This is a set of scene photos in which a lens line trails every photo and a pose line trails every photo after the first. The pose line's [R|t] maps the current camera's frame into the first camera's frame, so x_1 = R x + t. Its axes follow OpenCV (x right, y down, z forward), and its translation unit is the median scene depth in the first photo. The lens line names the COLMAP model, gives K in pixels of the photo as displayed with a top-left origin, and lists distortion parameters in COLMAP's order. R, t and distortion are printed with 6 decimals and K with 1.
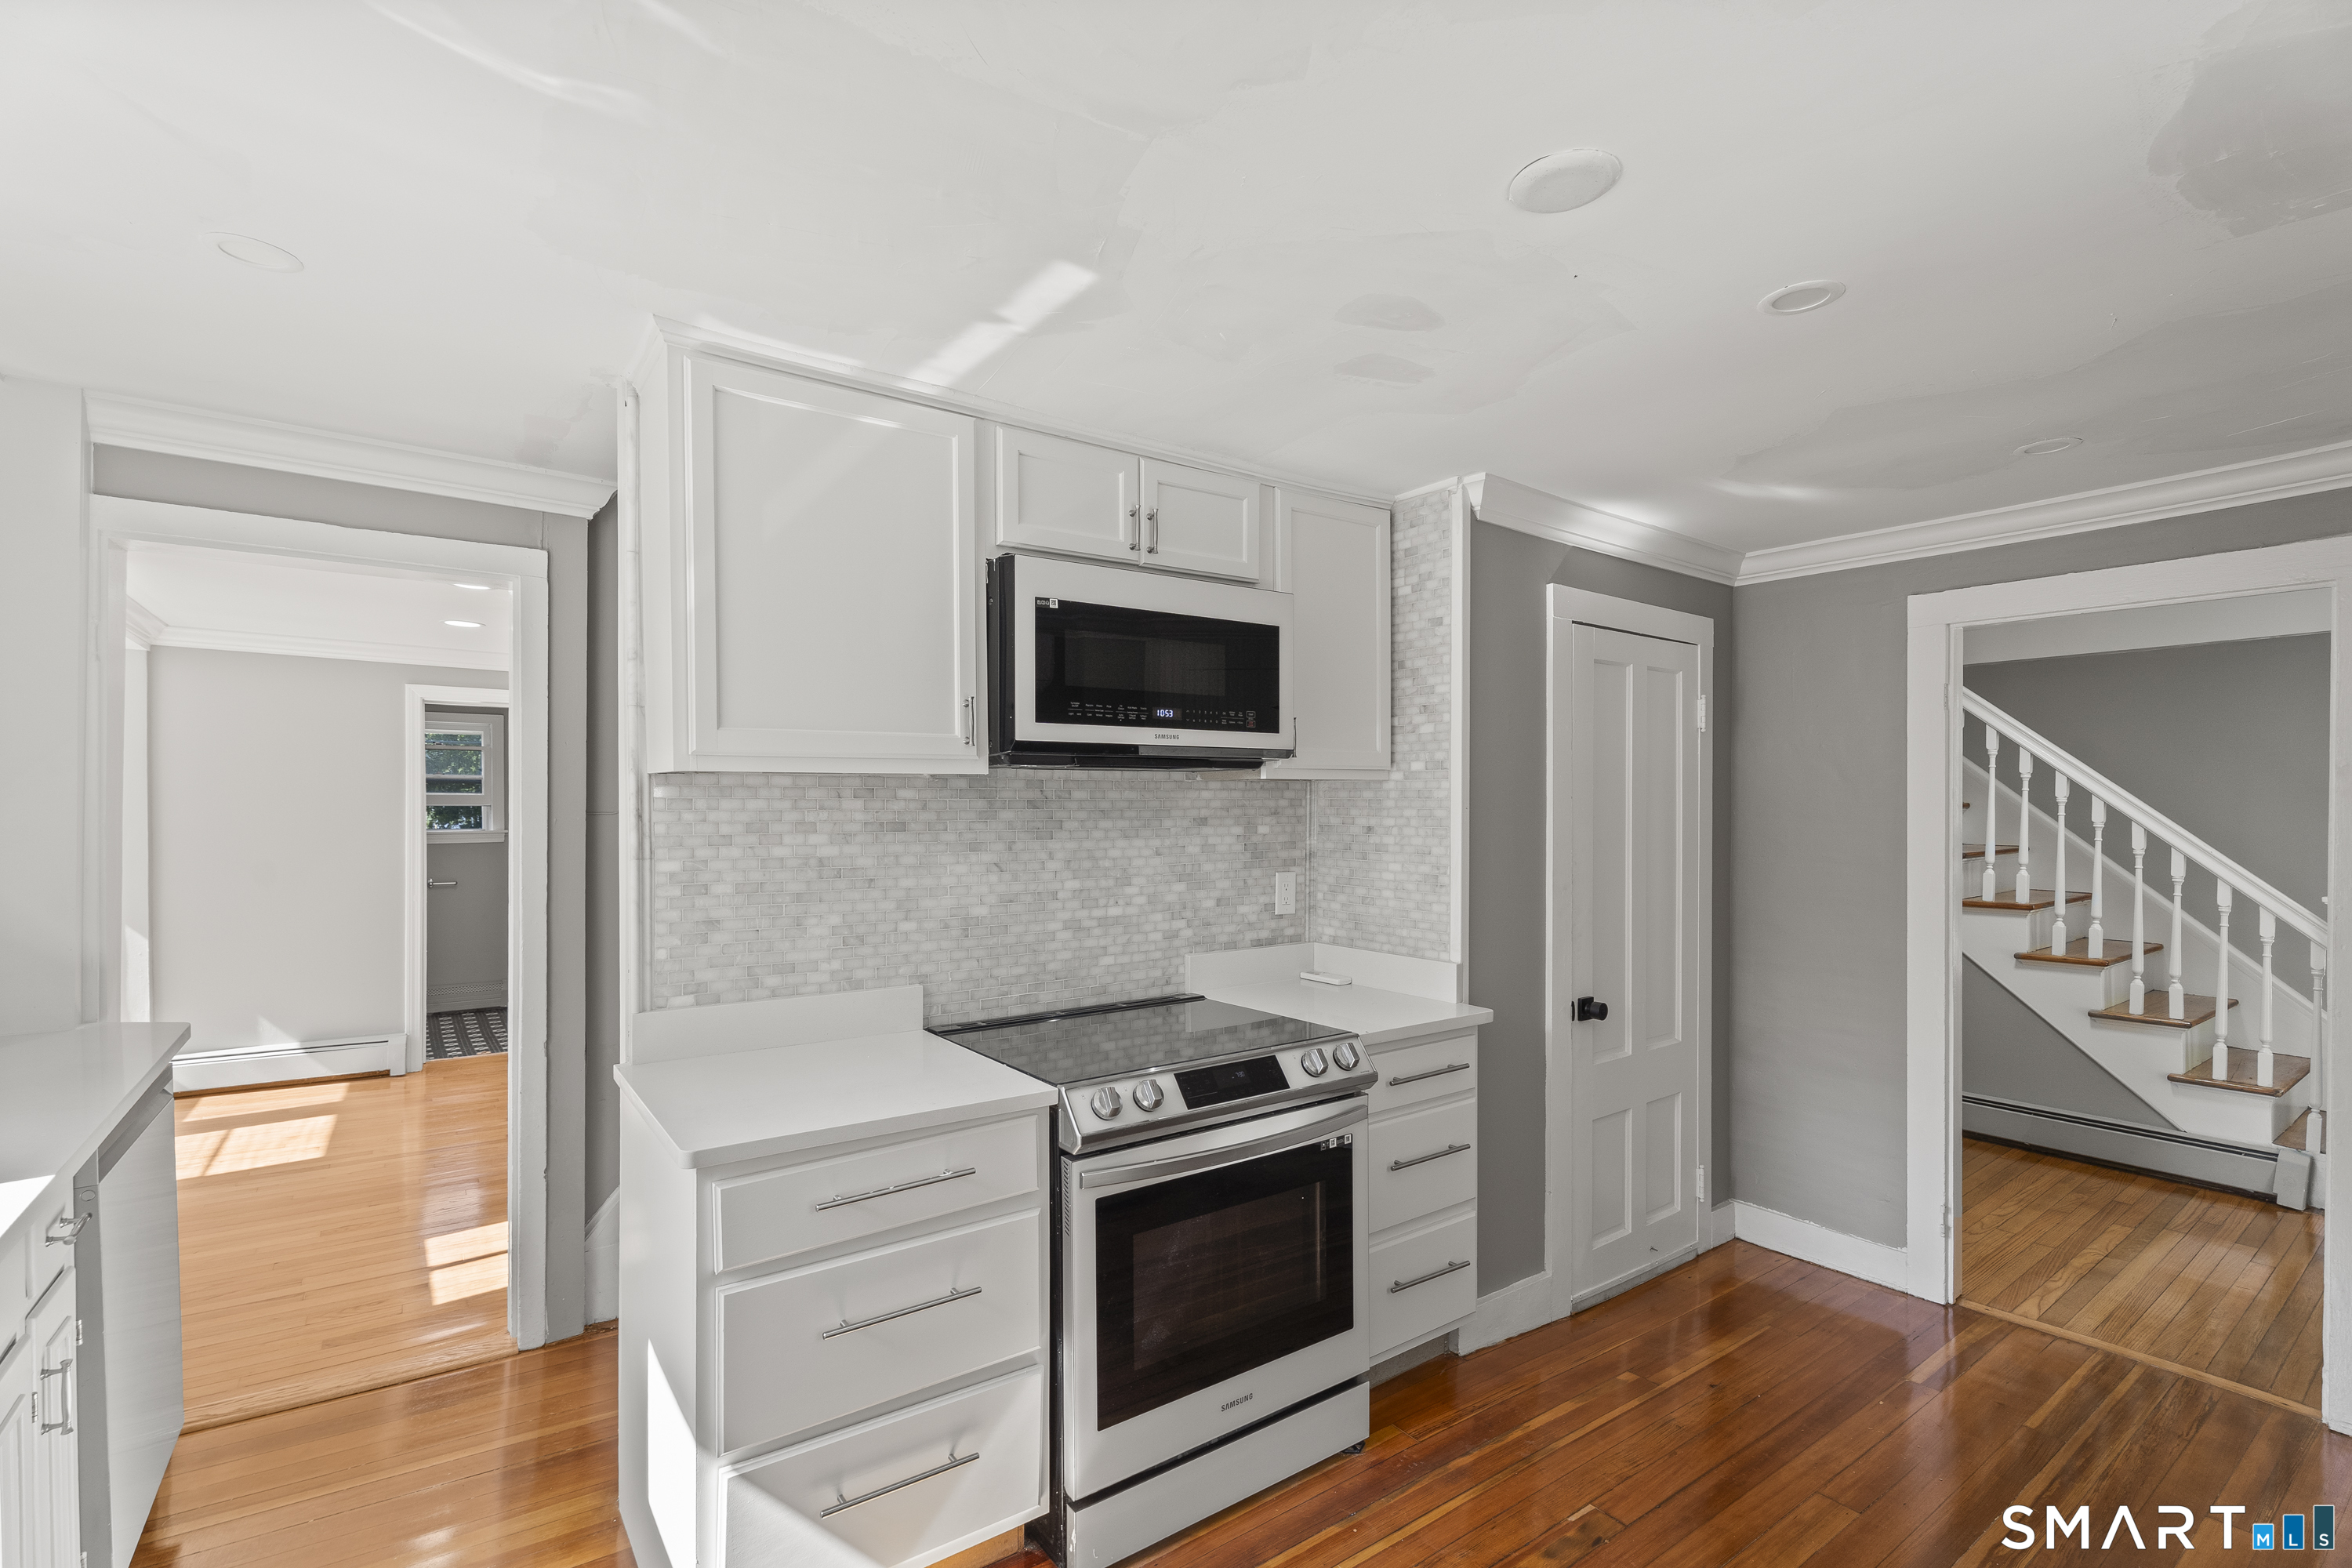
lens RADIAL K [[1064.9, 0, 1122.6], [0, 1064.9, 805.9], [0, 0, 1]] dist [-0.004563, 0.001972]
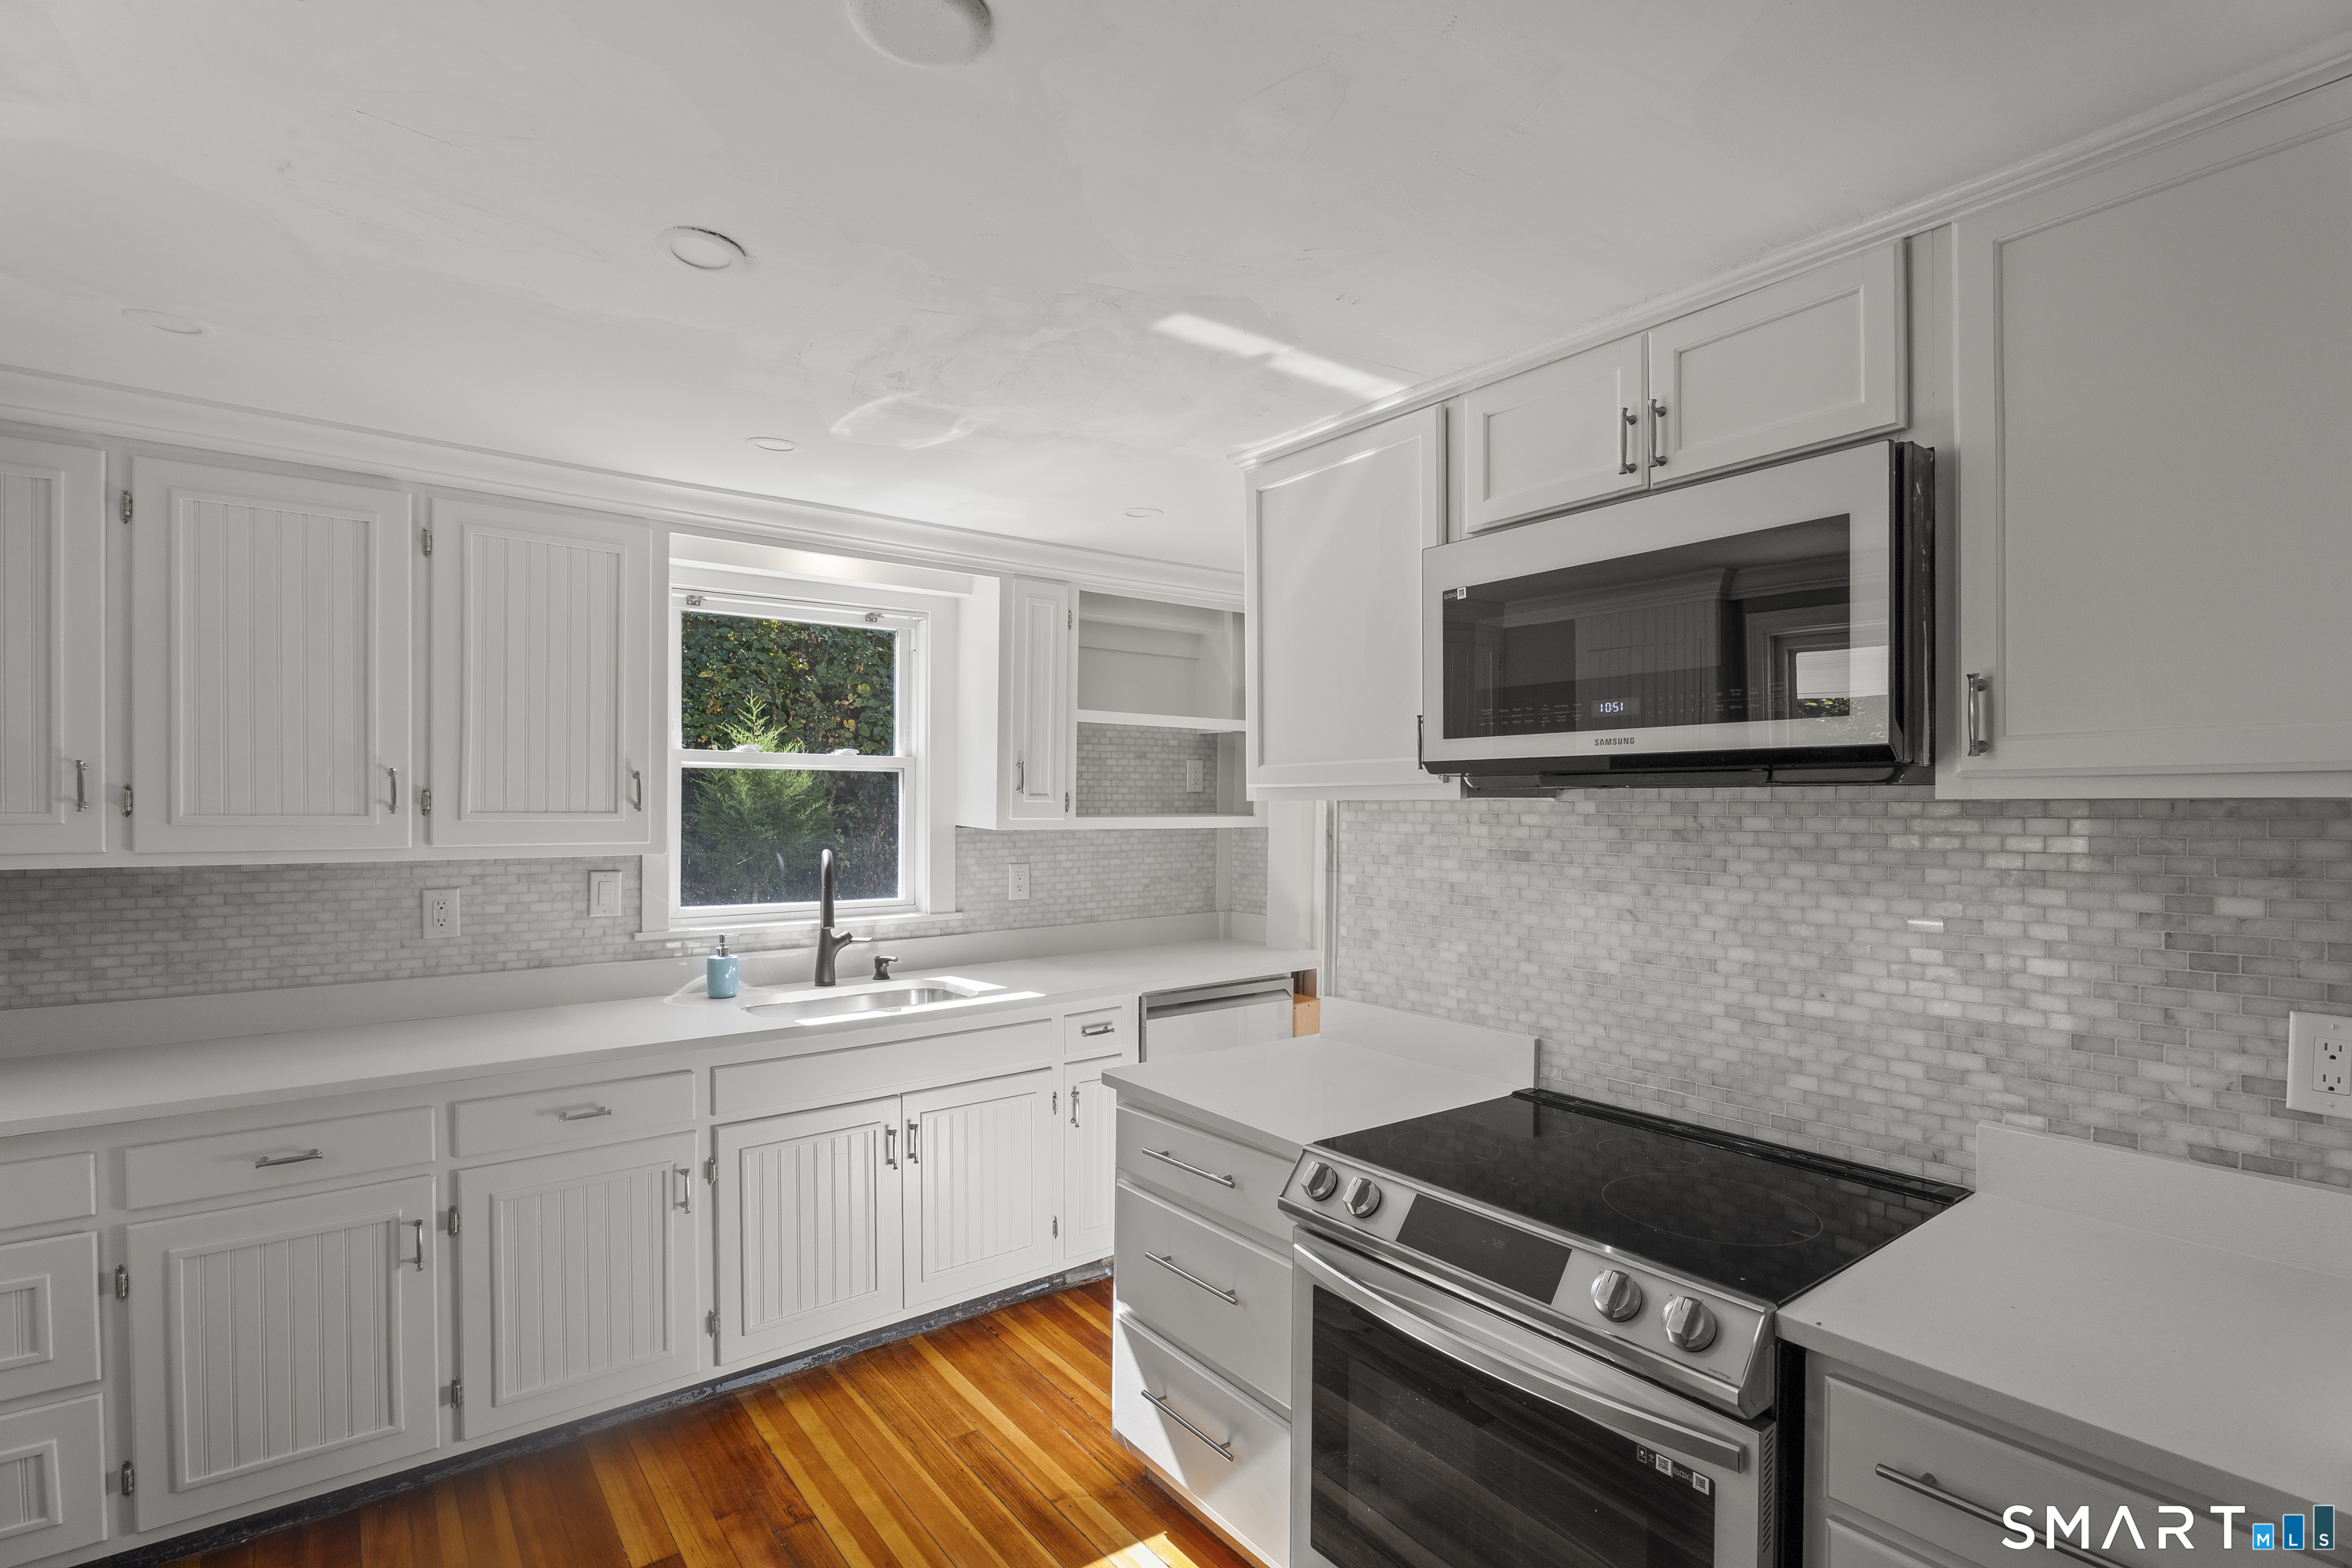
lens RADIAL K [[1064.9, 0, 1181.5], [0, 1064.9, 804.8], [0, 0, 1]] dist [-0.004563, 0.001972]
pose [[0.077767, 0.000722, -0.996971, 0.638274], [-0.006328, 0.999980, 0.000230, -0.021277], [0.996951, 0.006291, 0.077770, 0.618100]]
